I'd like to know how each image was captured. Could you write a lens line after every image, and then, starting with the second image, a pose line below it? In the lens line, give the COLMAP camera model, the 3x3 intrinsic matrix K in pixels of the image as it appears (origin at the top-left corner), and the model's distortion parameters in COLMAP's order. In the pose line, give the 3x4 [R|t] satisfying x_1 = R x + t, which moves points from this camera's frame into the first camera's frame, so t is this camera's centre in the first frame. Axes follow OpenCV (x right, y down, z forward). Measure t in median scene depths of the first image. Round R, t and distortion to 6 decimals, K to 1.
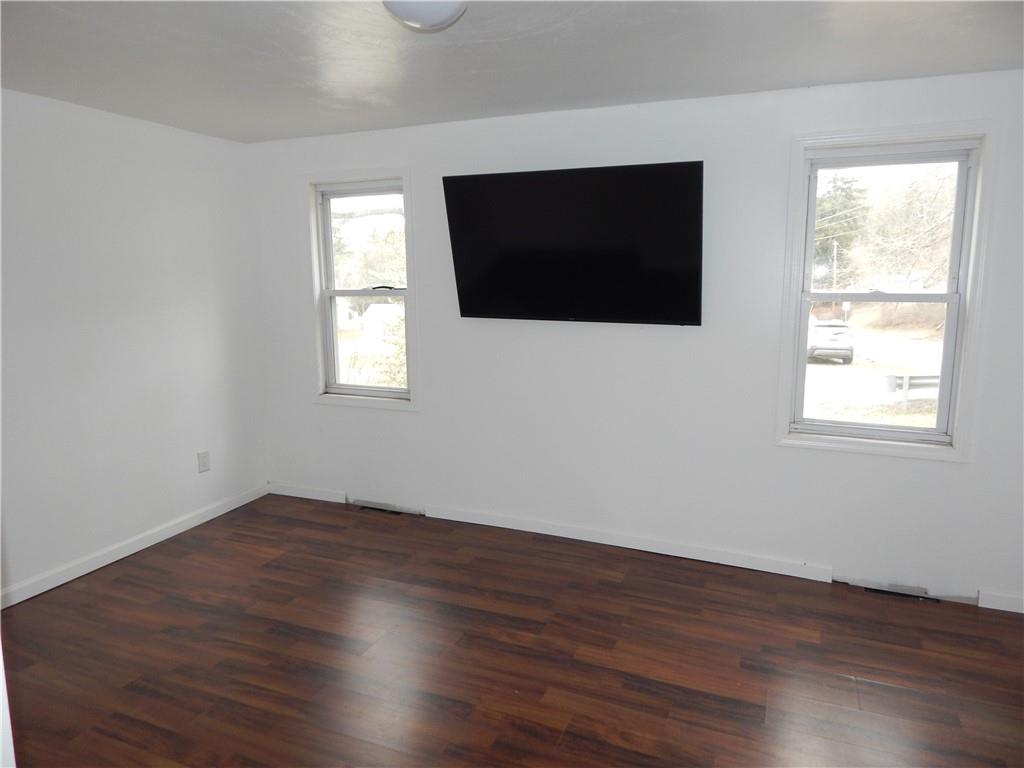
lens RADIAL K [[671.1, 0, 513.6], [0, 671.1, 378.5], [0, 0, 1]] dist [0.002348, -0.003700]
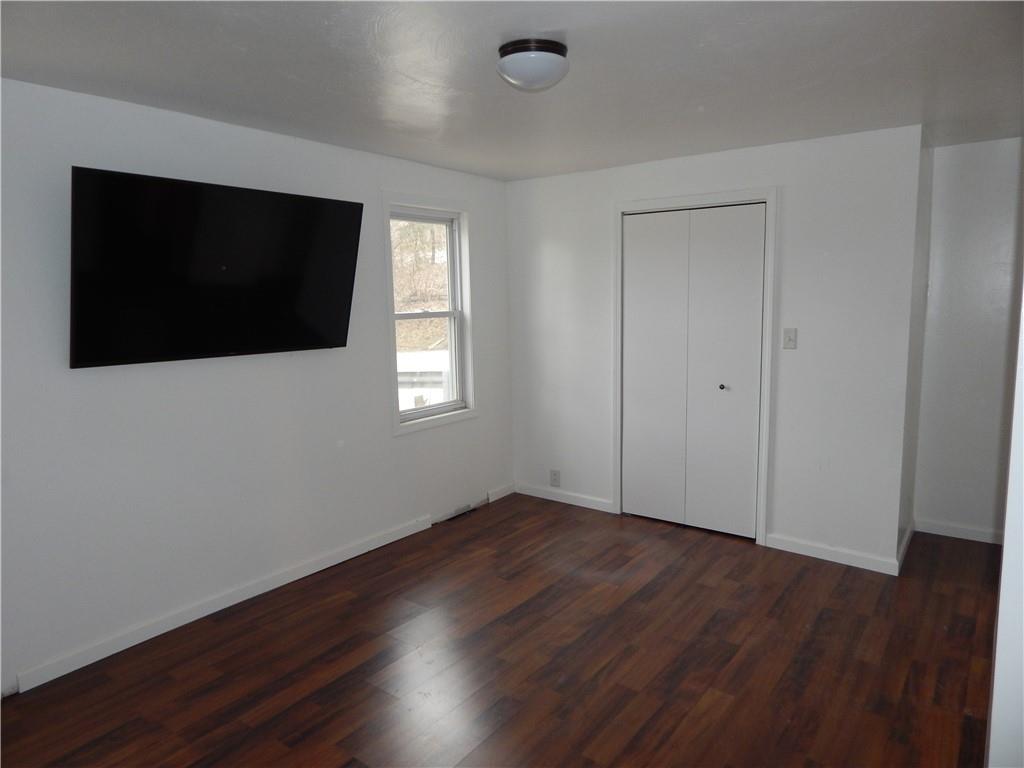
lens RADIAL K [[671.1, 0, 513.6], [0, 671.1, 378.5], [0, 0, 1]] dist [0.002348, -0.003700]
pose [[0.231699, -0.127555, 0.964389, -0.799602], [0.158710, 0.983040, 0.091891, -0.091840], [-0.959754, 0.131767, 0.248013, 0.495982]]
